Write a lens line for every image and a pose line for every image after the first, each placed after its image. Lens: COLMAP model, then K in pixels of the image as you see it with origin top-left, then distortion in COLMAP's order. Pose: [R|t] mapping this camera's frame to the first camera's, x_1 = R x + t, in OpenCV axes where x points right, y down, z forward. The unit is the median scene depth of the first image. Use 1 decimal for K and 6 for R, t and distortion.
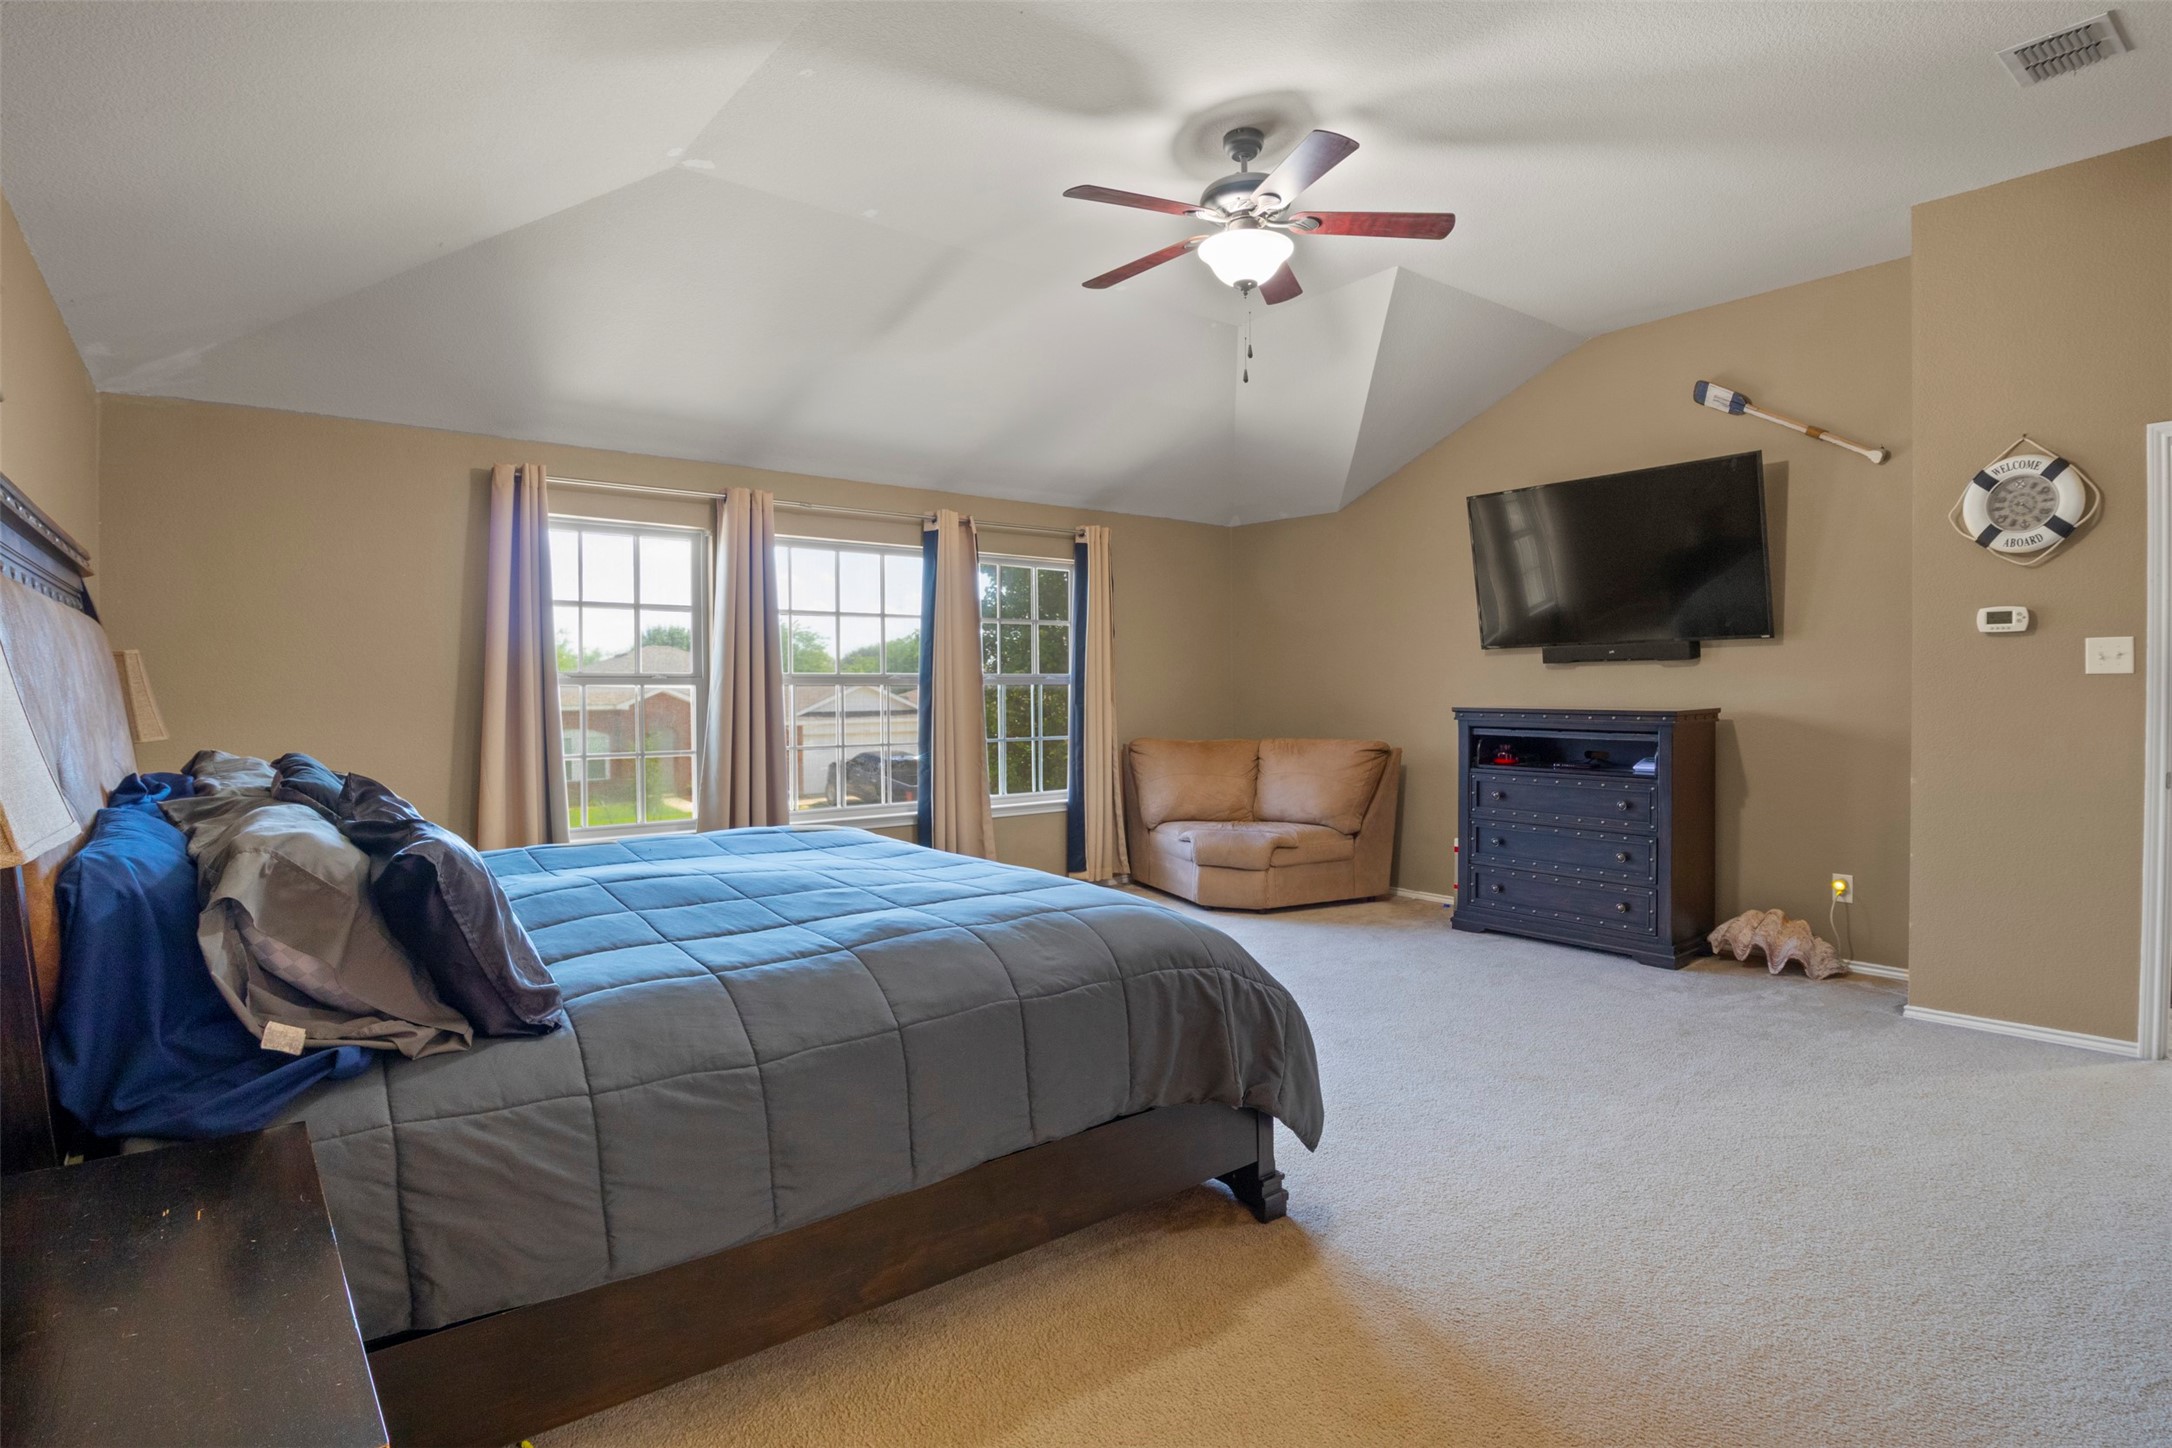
lens RADIAL K [[1092.5, 0, 1086.7], [0, 1092.5, 722.4], [0, 0, 1]] dist [-0.017729, 0.002359]
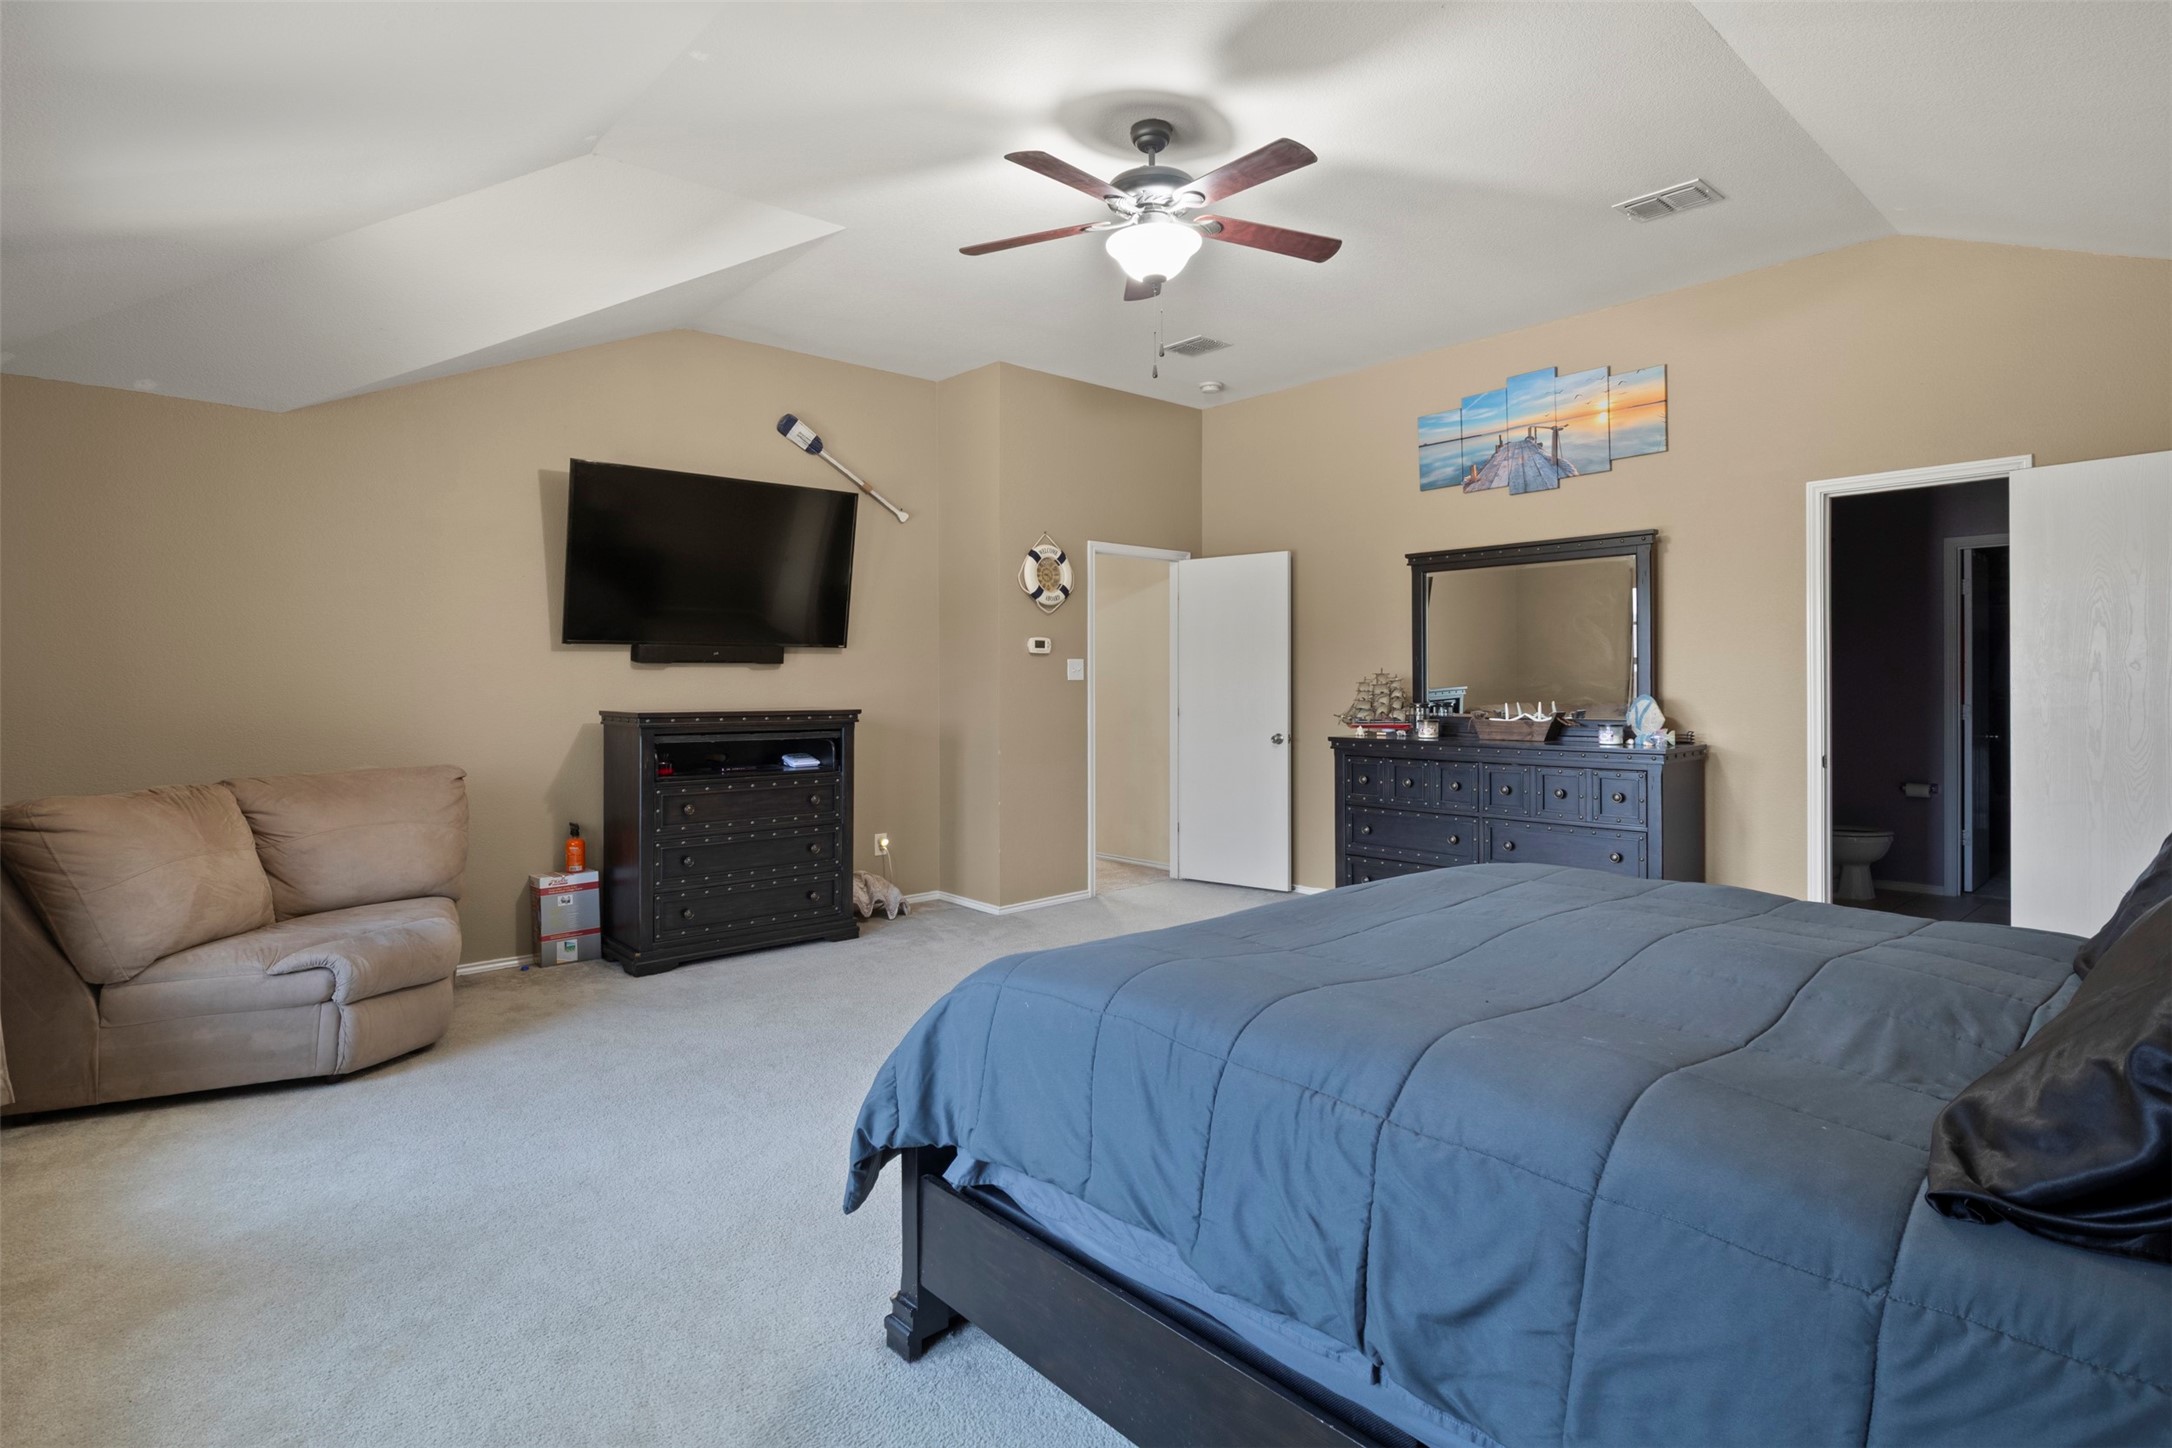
lens RADIAL K [[1092.5, 0, 1088.2], [0, 1092.5, 703.5], [0, 0, 1]] dist [-0.017729, 0.002359]
pose [[-0.060173, -0.006493, 0.998167, -0.713741], [0.036925, 0.999280, 0.008726, -0.020456], [-0.997505, 0.037382, -0.059890, 0.961915]]
